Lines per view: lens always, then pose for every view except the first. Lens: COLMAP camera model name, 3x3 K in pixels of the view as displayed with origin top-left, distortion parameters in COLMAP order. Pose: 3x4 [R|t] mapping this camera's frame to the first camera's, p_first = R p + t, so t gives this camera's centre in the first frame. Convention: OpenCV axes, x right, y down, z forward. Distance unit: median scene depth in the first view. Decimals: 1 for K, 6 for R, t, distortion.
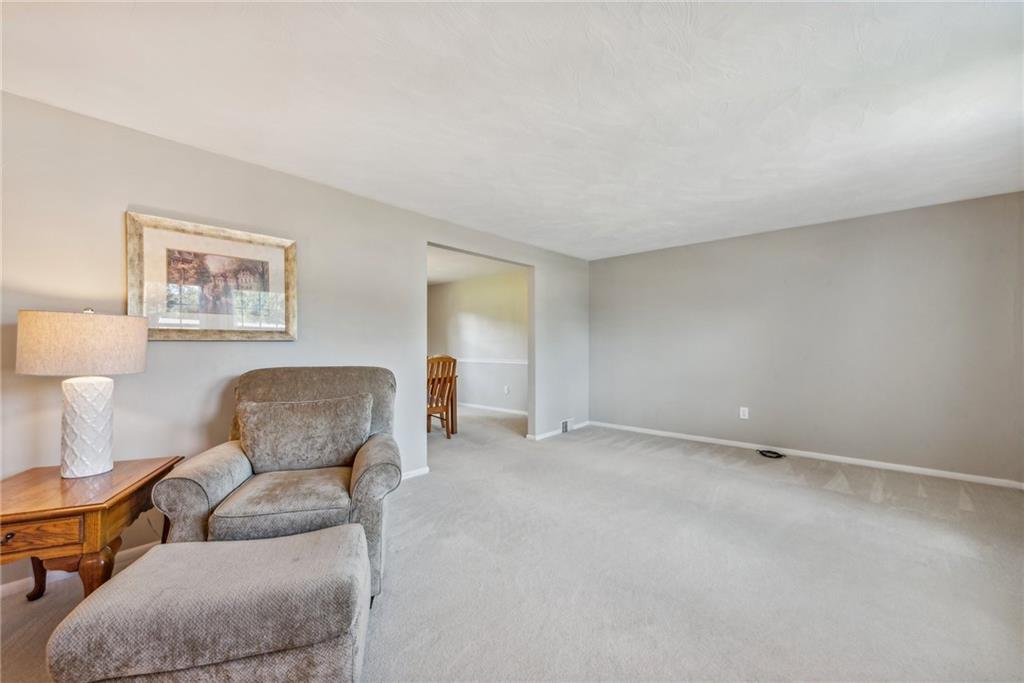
lens RADIAL K [[409.1, 0, 512.0], [0, 409.1, 341.5], [0, 0, 1]] dist [0.000128, 0.000000]
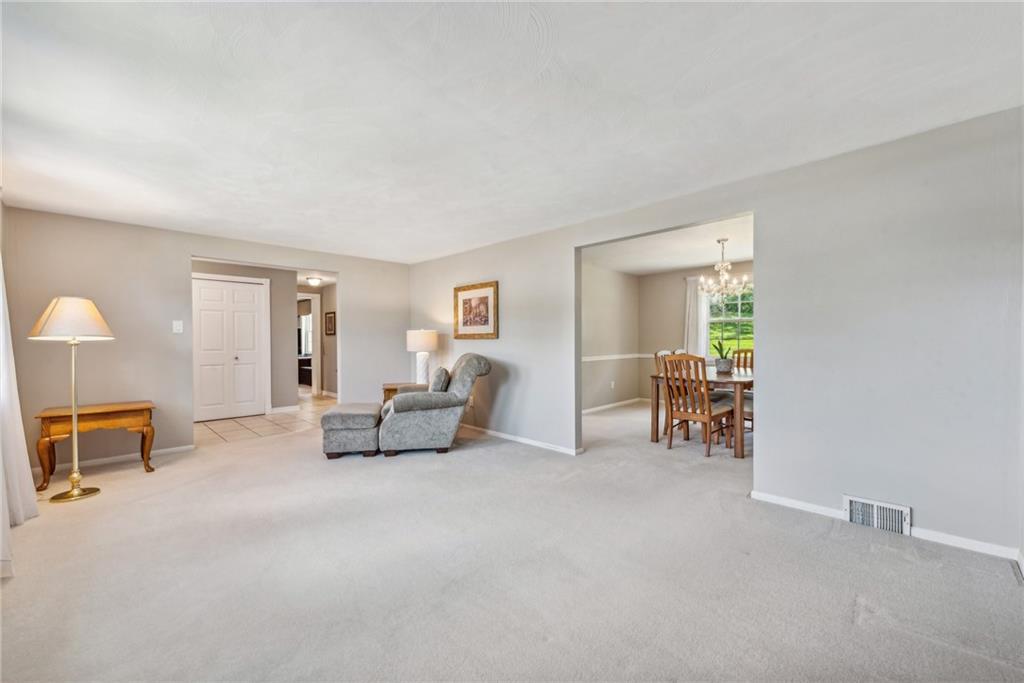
lens RADIAL K [[409.1, 0, 512.0], [0, 409.1, 341.5], [0, 0, 1]] dist [0.000128, 0.000000]
pose [[-0.100374, 0.001898, -0.994948, 1.361922], [0.007551, 0.999971, 0.001145, 0.013273], [0.994921, -0.007398, -0.100385, 1.401732]]
